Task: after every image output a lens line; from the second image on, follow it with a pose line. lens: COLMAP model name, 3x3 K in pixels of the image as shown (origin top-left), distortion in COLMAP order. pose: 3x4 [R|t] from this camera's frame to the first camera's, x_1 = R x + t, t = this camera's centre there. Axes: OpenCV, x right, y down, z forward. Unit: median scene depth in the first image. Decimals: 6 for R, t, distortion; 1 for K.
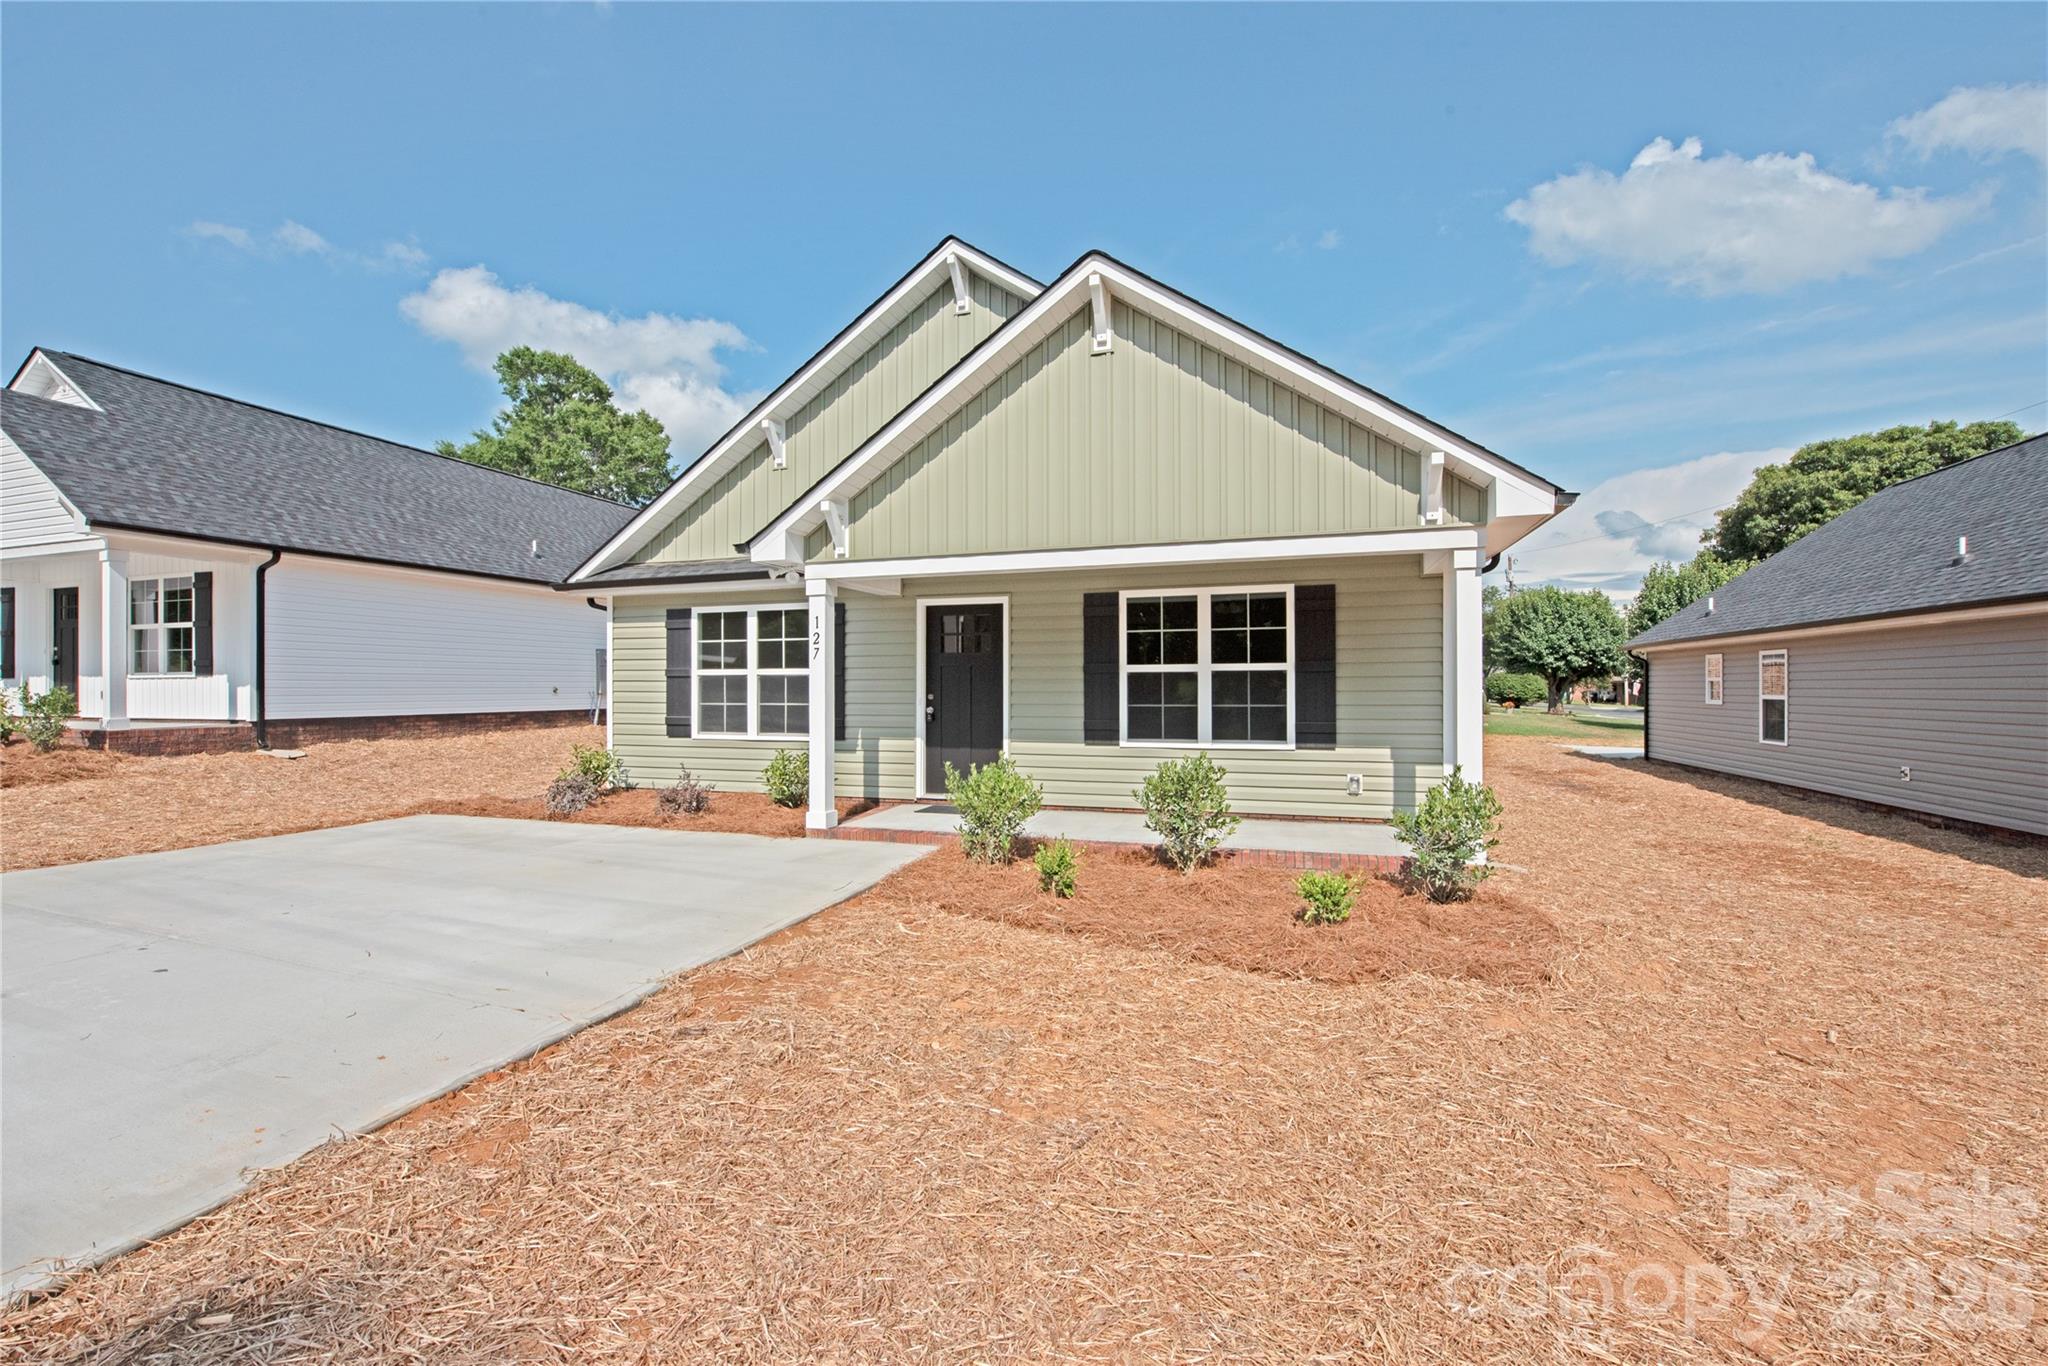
lens RADIAL K [[885.3, 0, 1024.0], [0, 885.3, 683.0], [0, 0, 1]] dist [-0.035251, 0.000573]
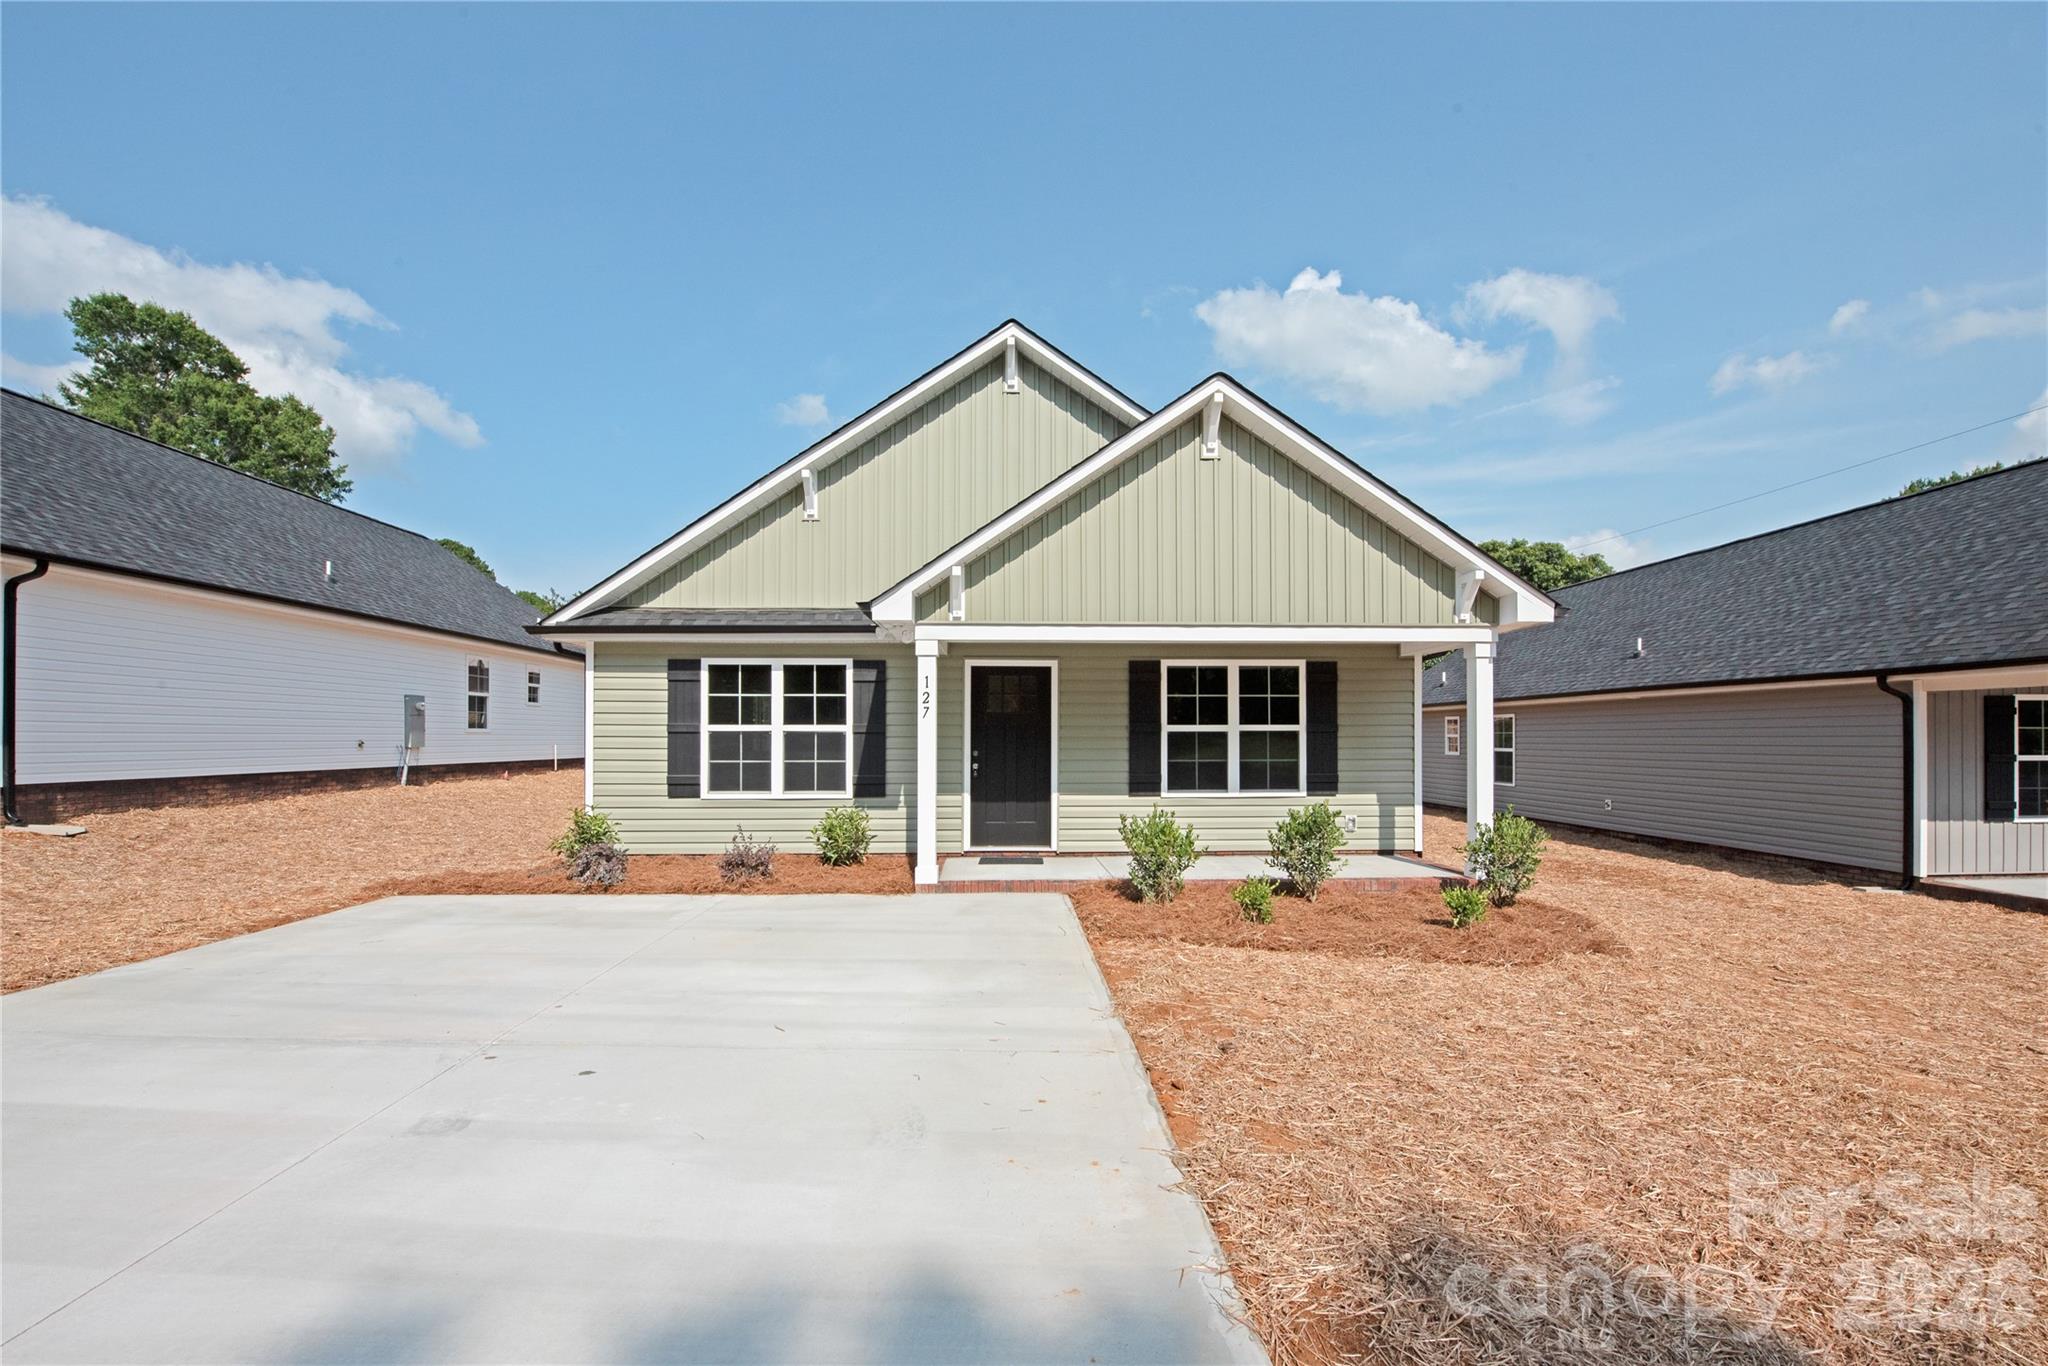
lens RADIAL K [[907.2, 0, 1026.9], [0, 907.2, 719.1], [0, 0, 1]] dist [-0.032286, -0.000428]
pose [[0.933971, 0.009343, 0.357228, -0.430351], [-0.004351, 0.999881, -0.014775, -0.009312], [-0.357323, 0.012246, 0.933900, -0.018278]]
